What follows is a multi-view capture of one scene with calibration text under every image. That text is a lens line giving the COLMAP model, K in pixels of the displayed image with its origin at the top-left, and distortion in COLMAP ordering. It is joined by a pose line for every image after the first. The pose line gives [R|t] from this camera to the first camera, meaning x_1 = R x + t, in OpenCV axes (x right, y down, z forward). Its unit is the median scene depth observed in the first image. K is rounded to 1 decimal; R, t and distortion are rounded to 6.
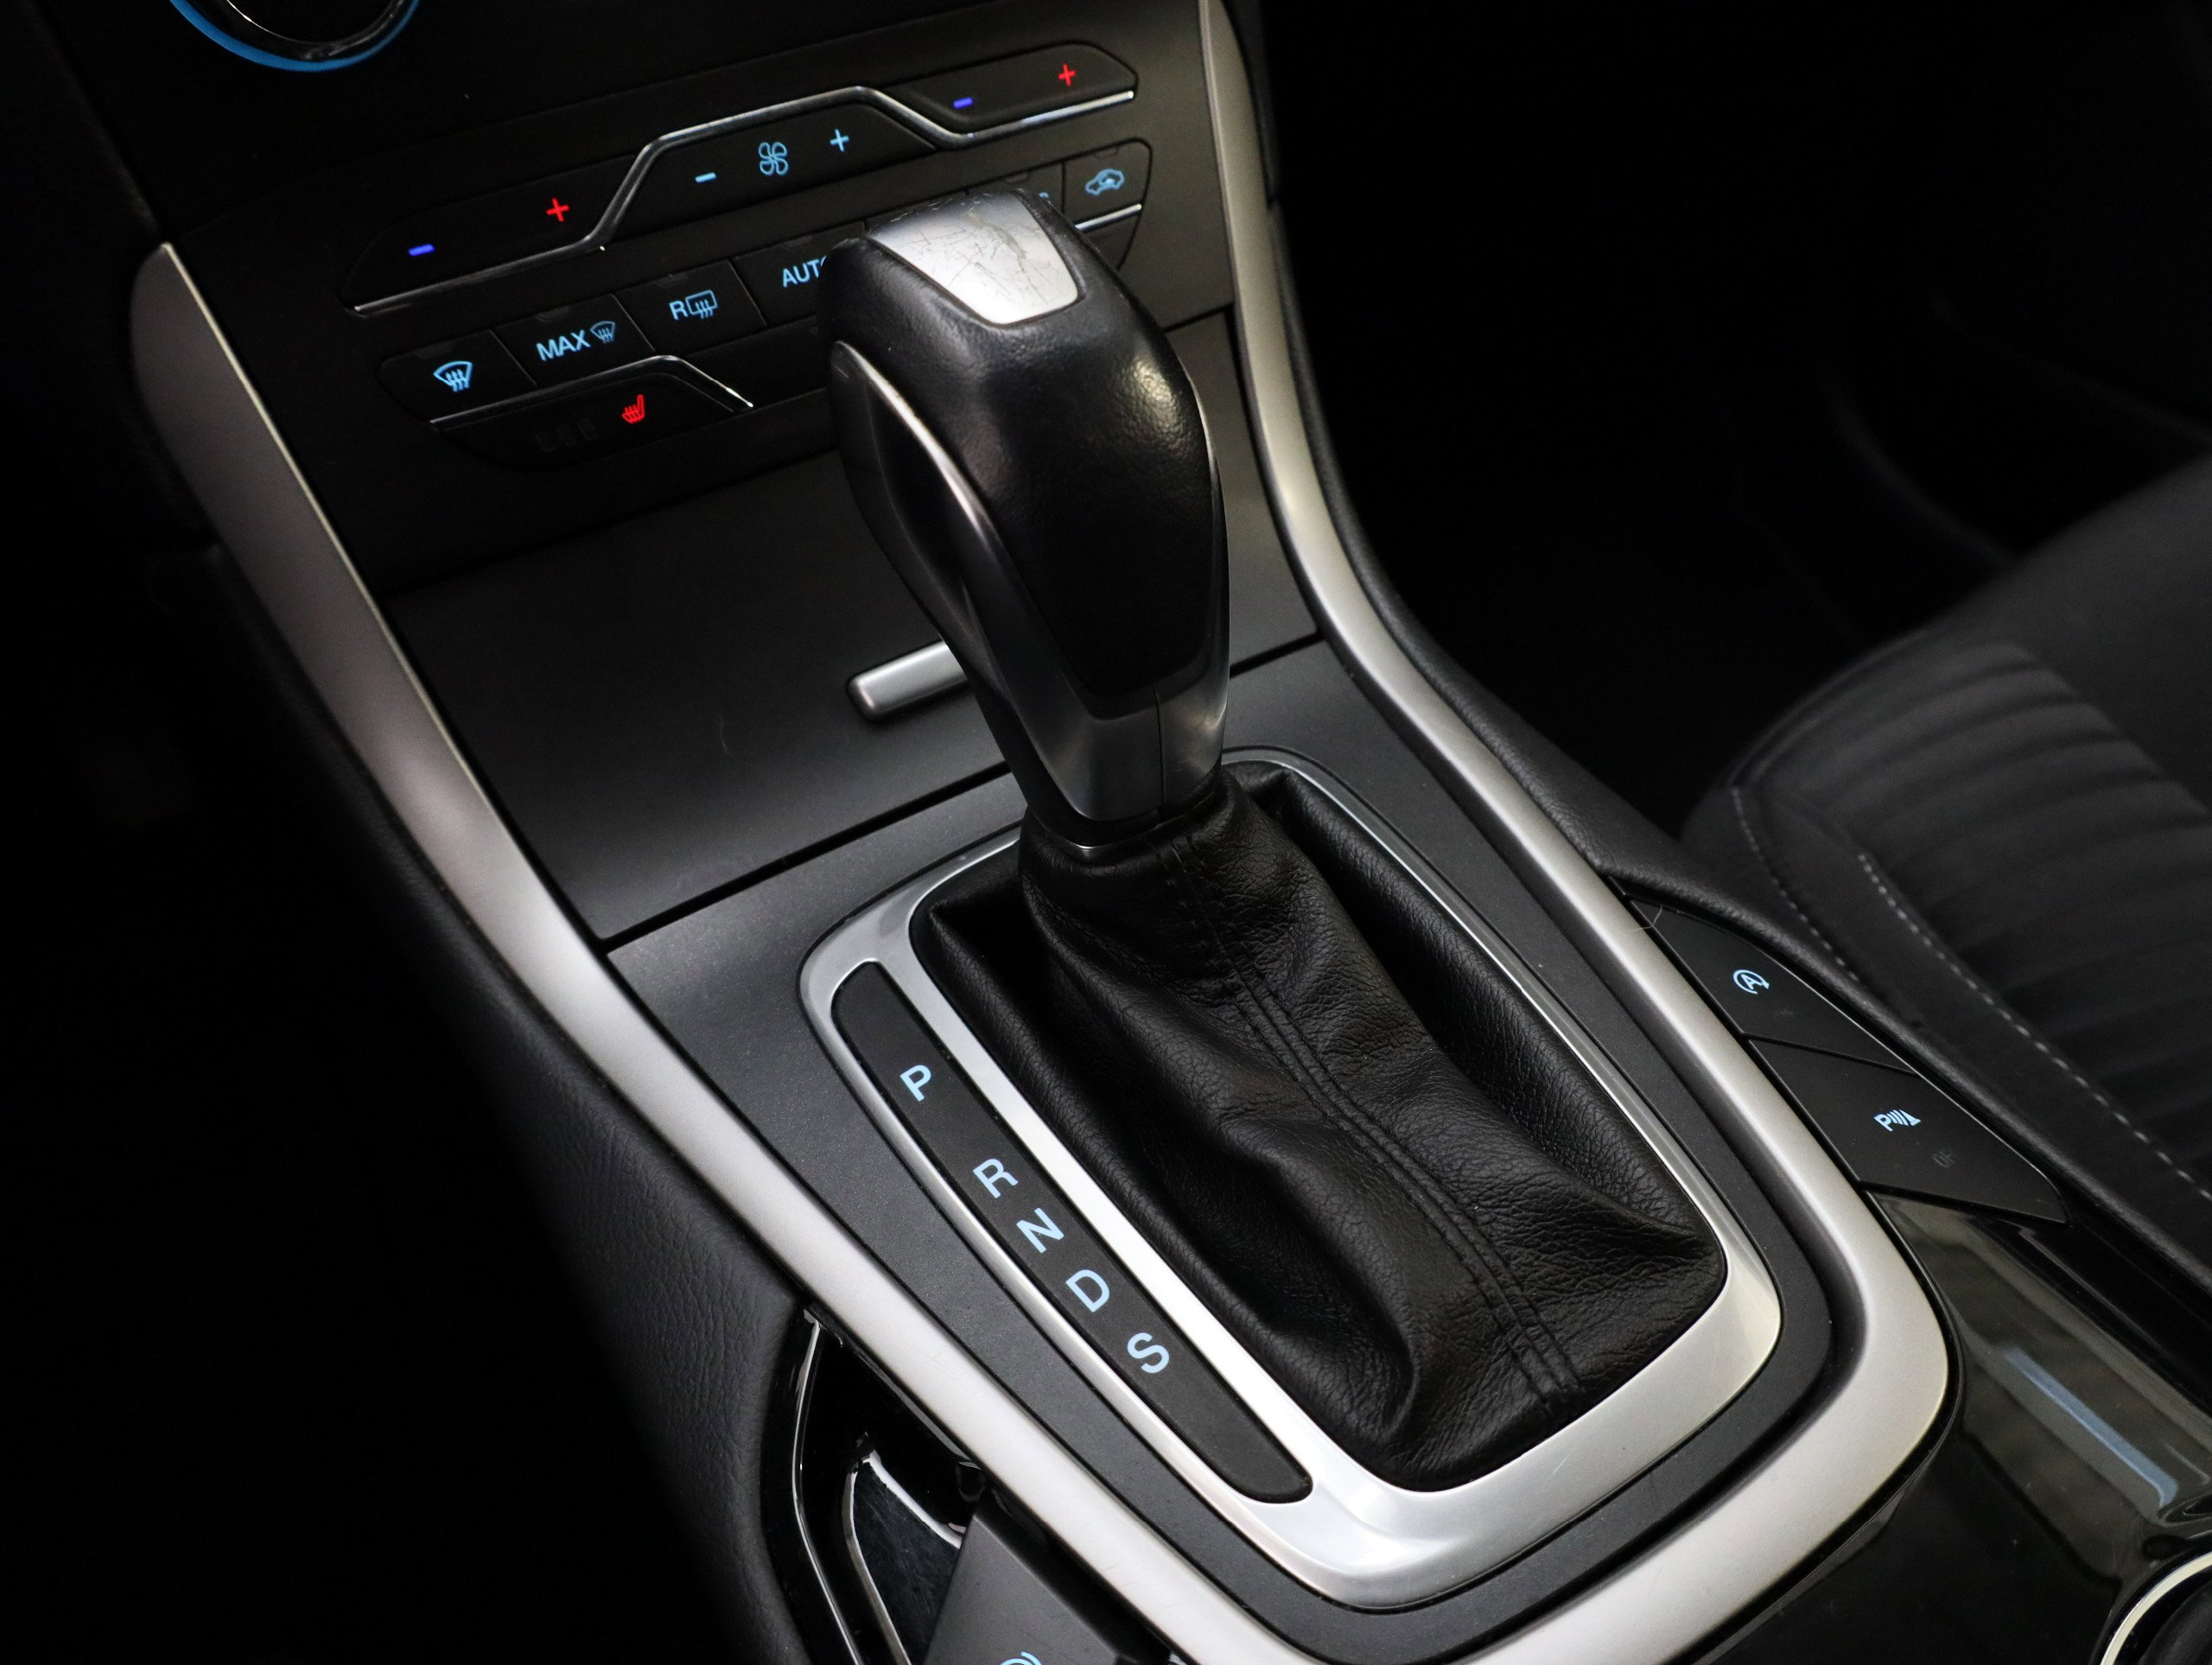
lens RADIAL K [[1652.0, 0, 1106.0], [0, 1652.0, 832.5], [0, 0, 1]] dist [-0.001014, -0.001435]
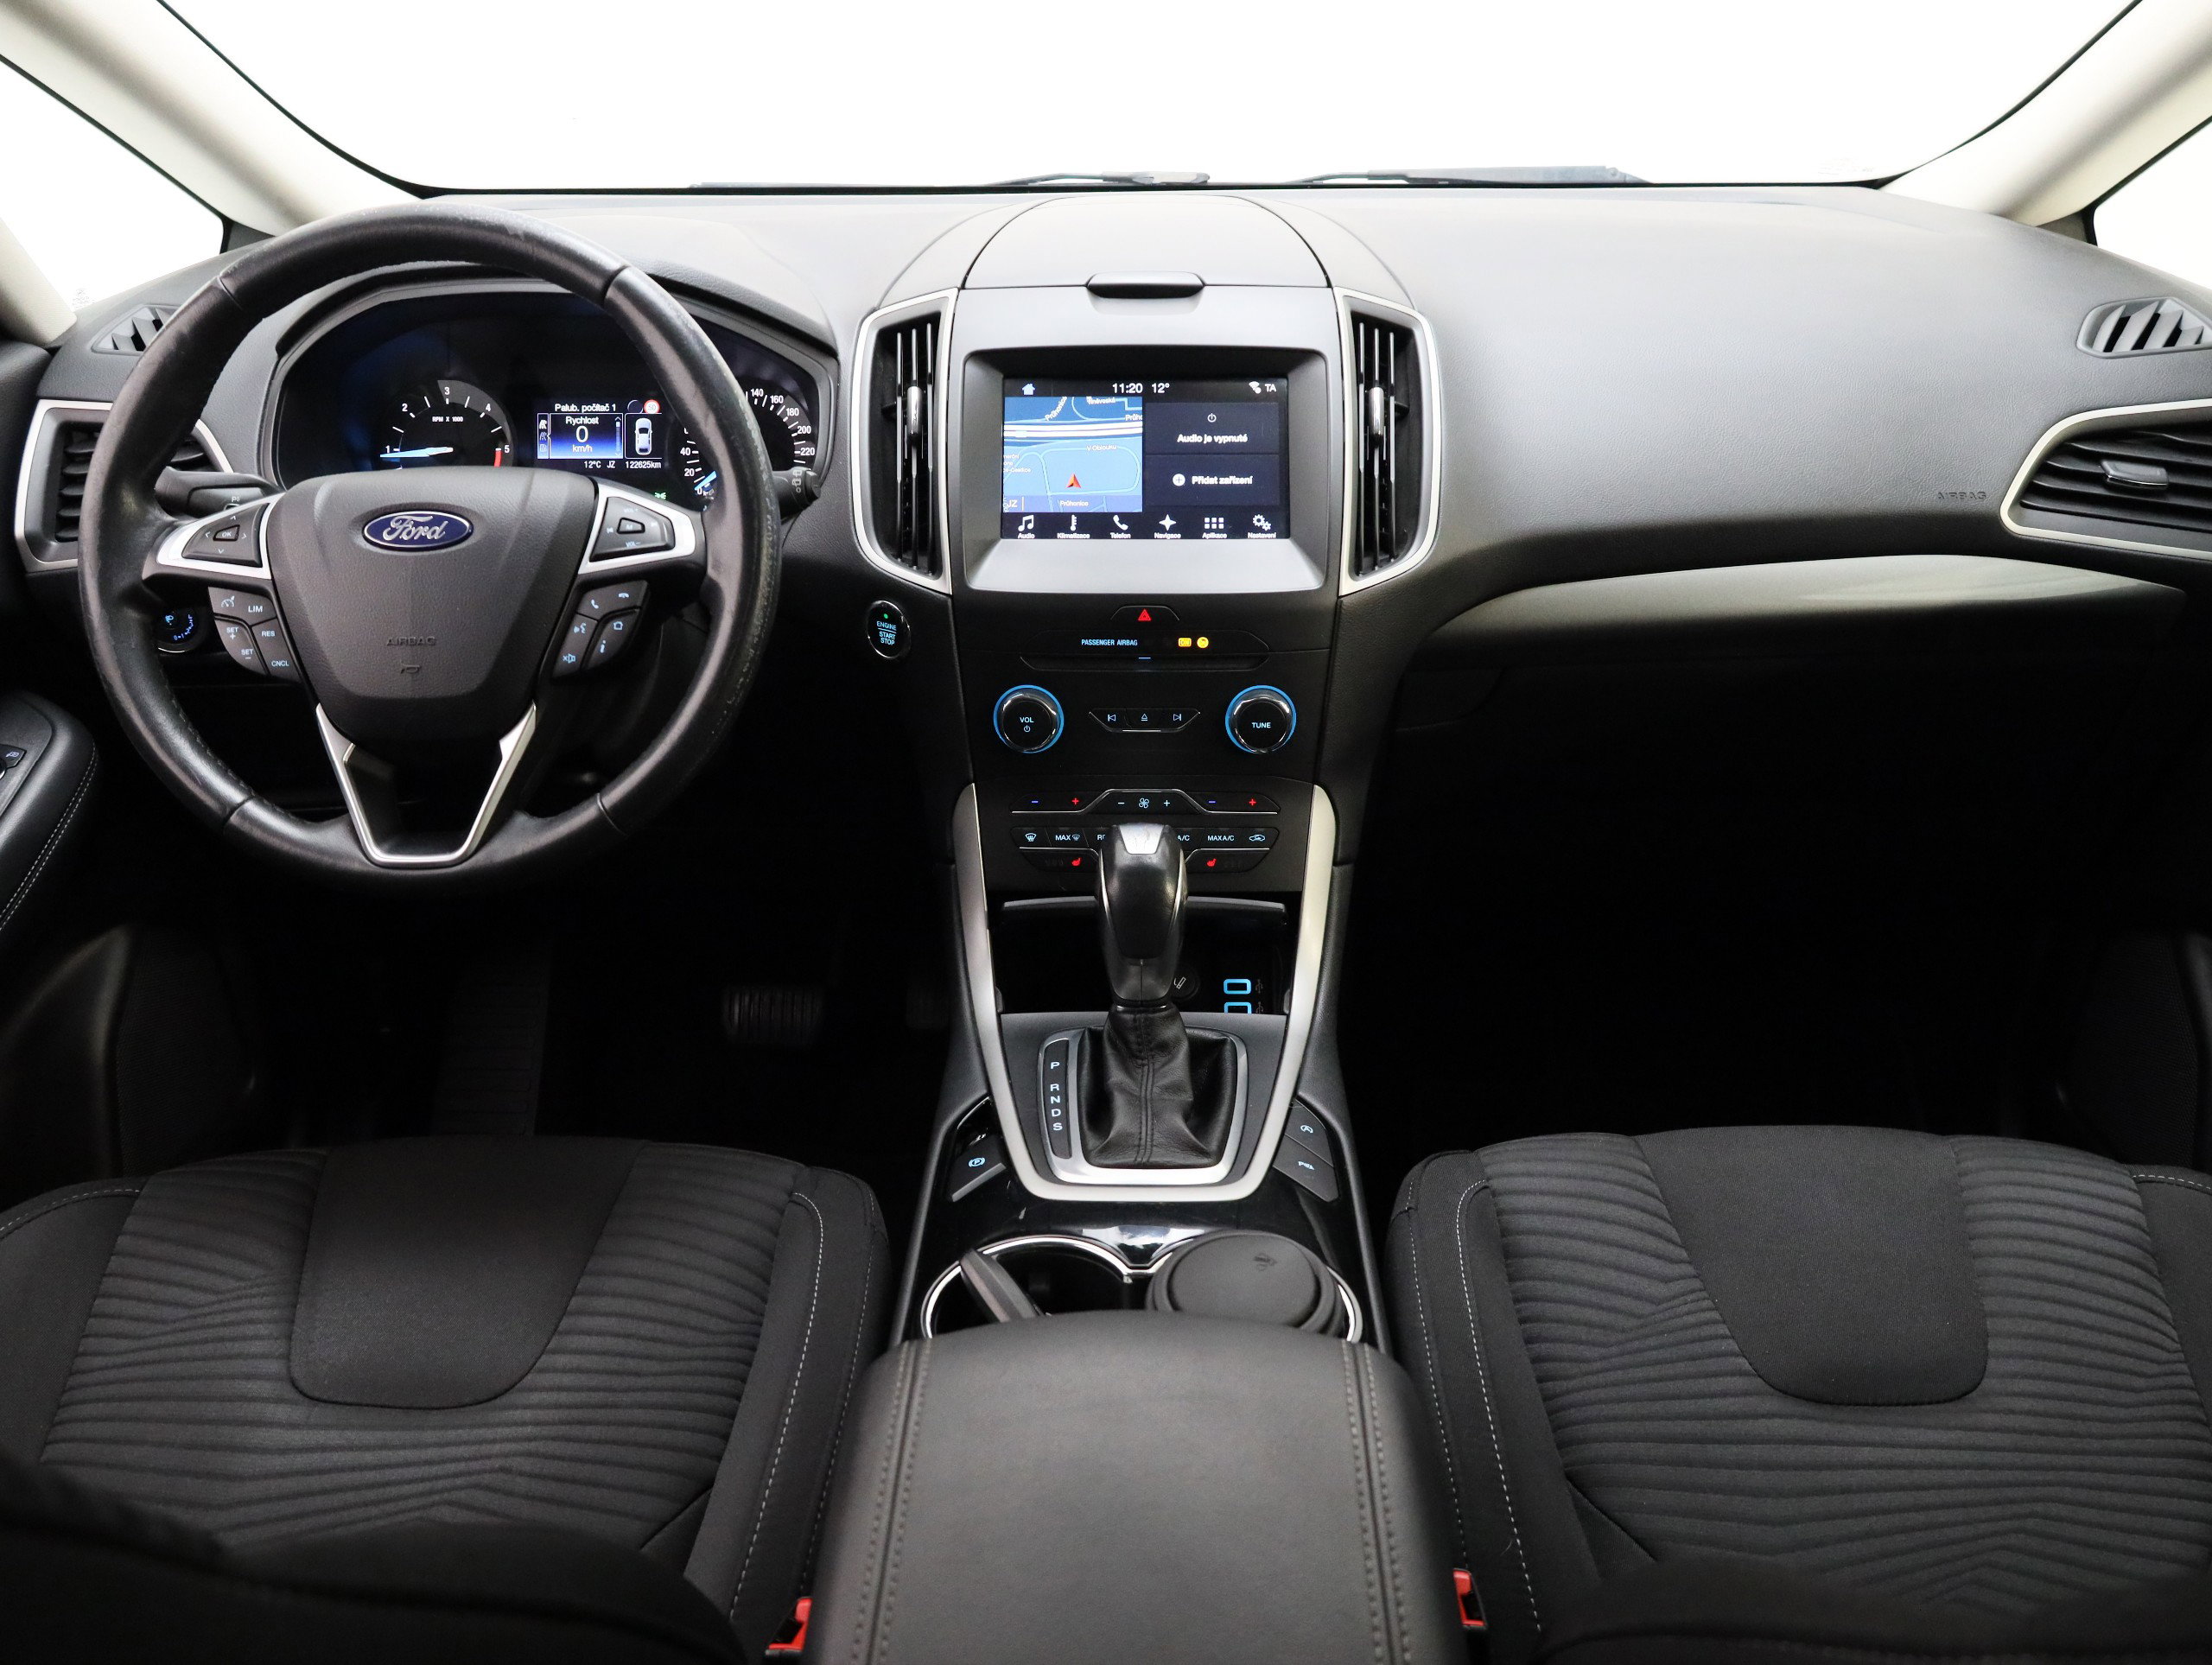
lens RADIAL K [[1692.4, 0, 1106.0], [0, 1692.4, 832.5], [0, 0, 1]] dist [-0.036714, -0.000389]
pose [[0.836771, 0.242940, -0.490708, 1.398813], [-0.402434, 0.880569, -0.250290, 0.507641], [0.371296, 0.406913, 0.834602, -1.793223]]
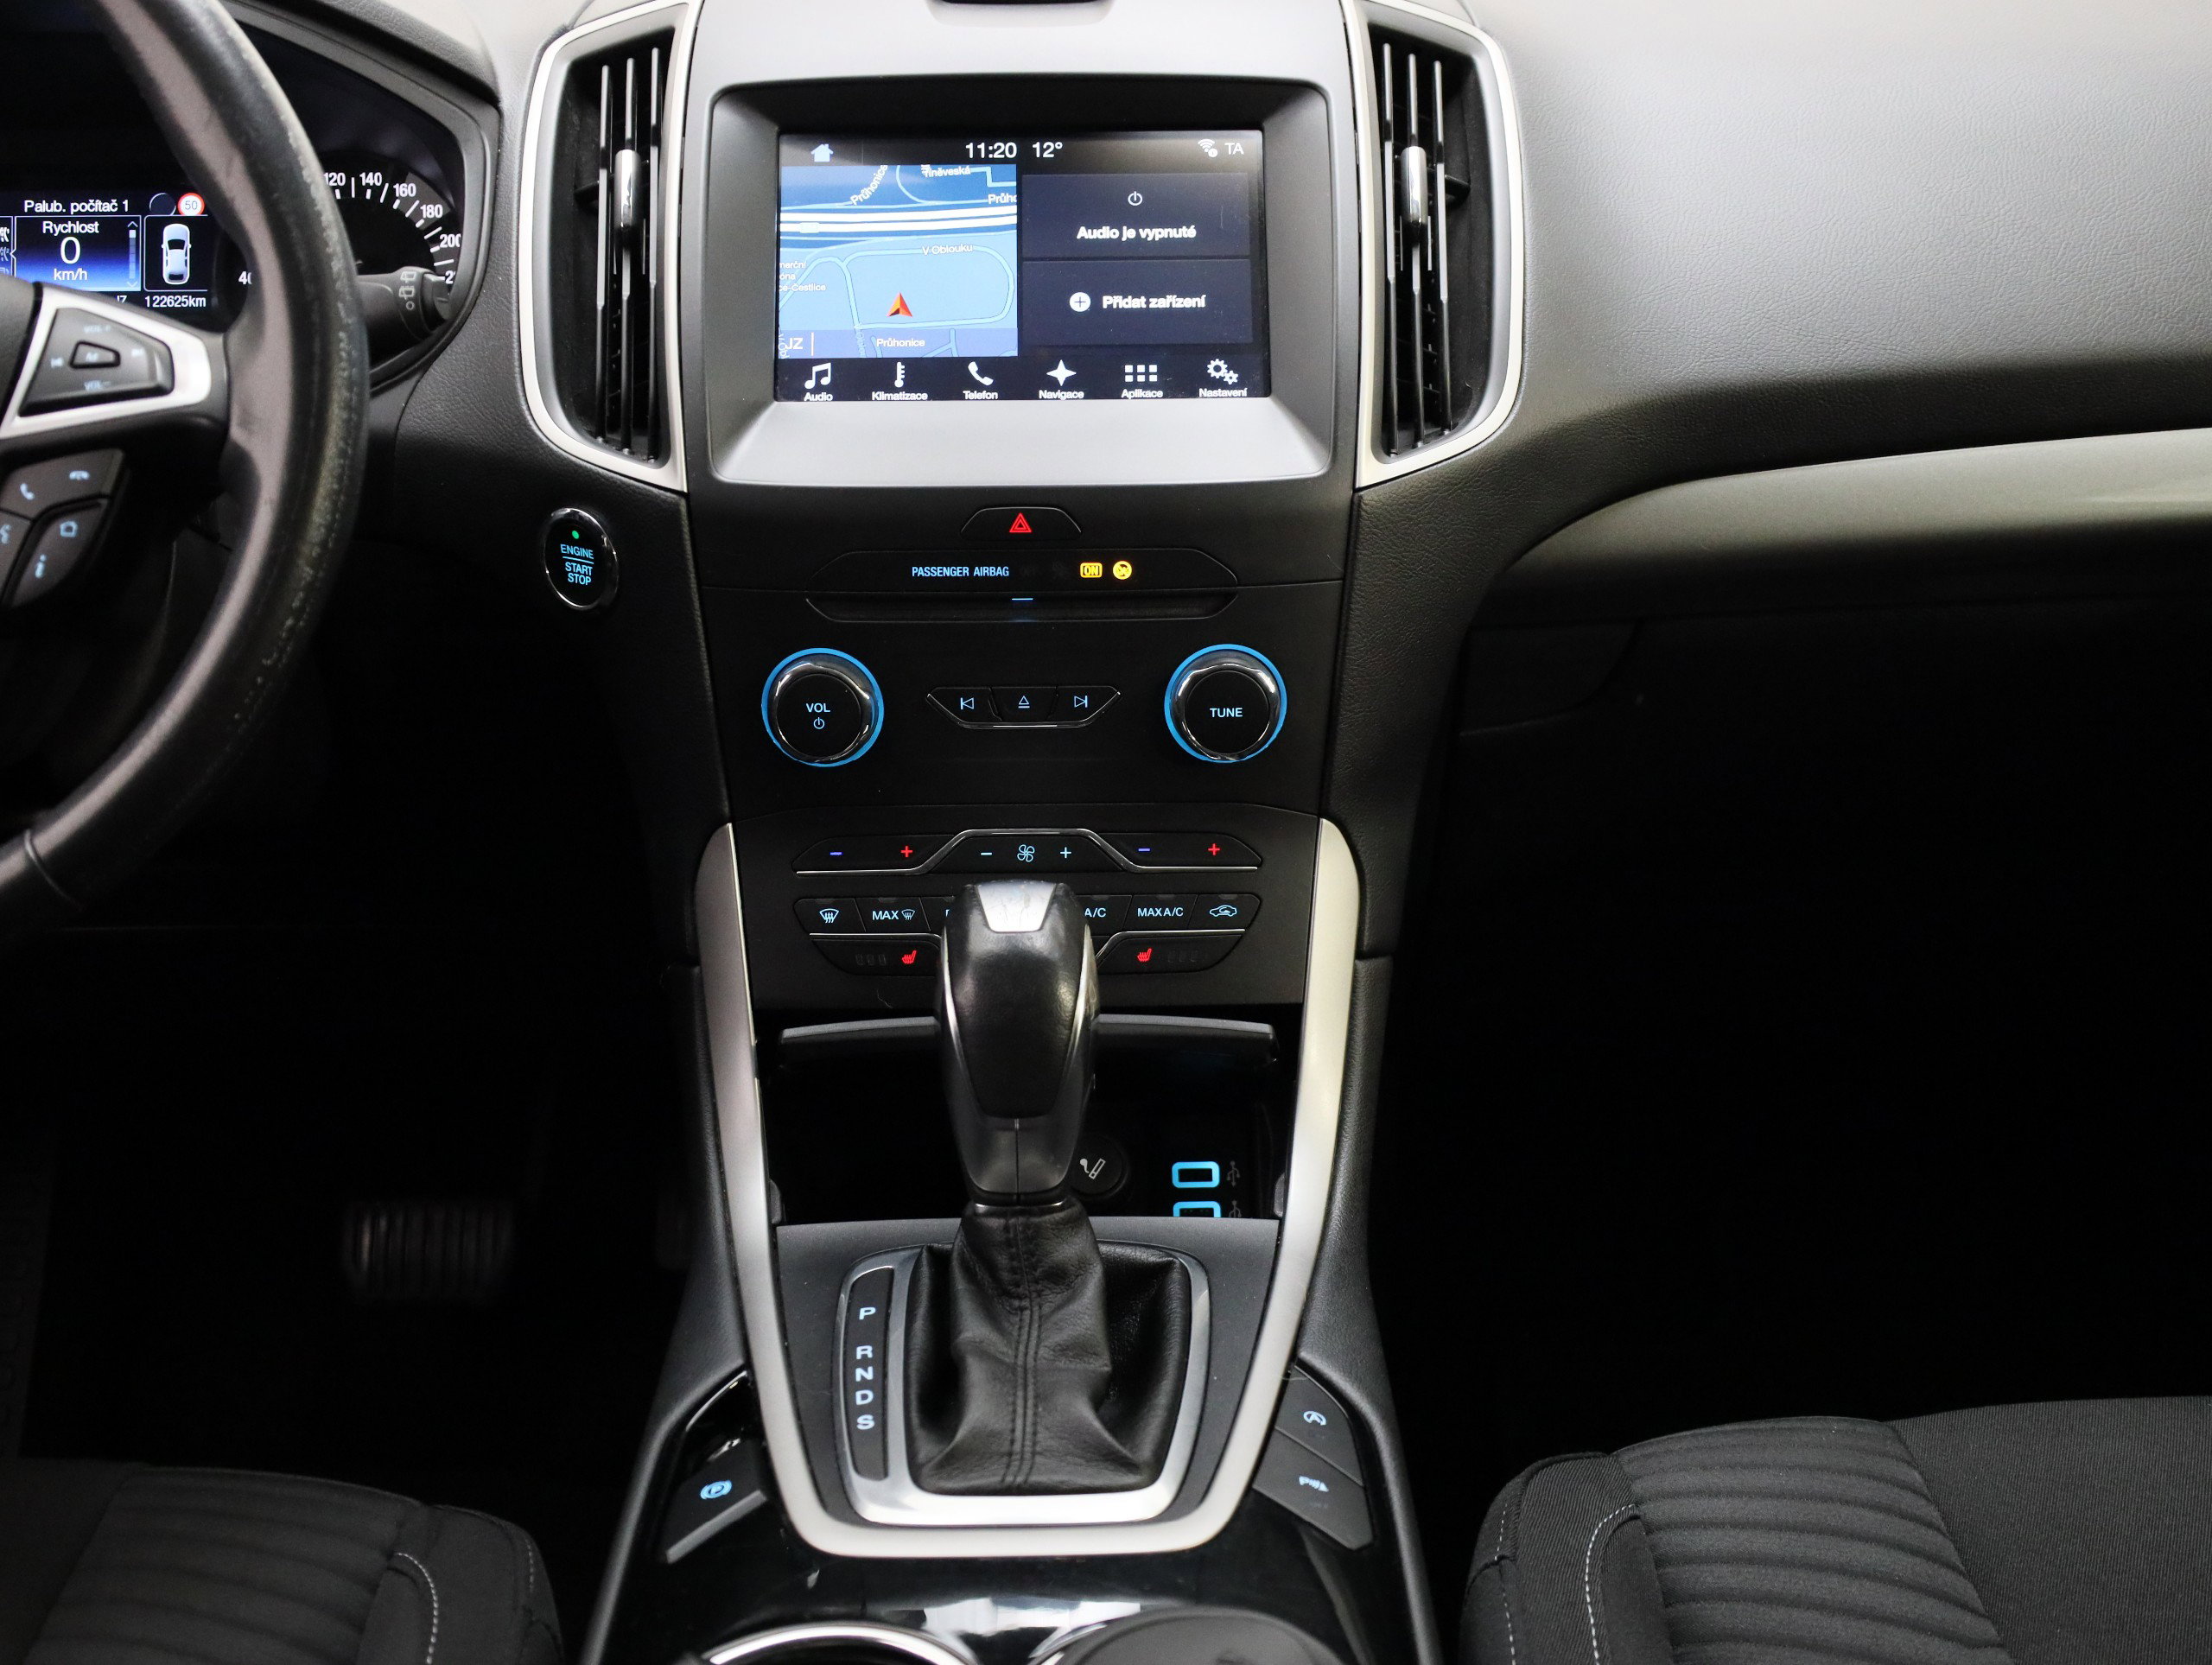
lens RADIAL K [[2556.7, 0, 1106.0], [0, 2556.7, 832.5], [0, 0, 1]] dist [-0.038797, 0.041292]
pose [[0.855198, 0.202822, -0.476970, 1.264522], [-0.381689, 0.869020, -0.314828, 0.448409], [0.350643, 0.451294, 0.820599, -1.357912]]
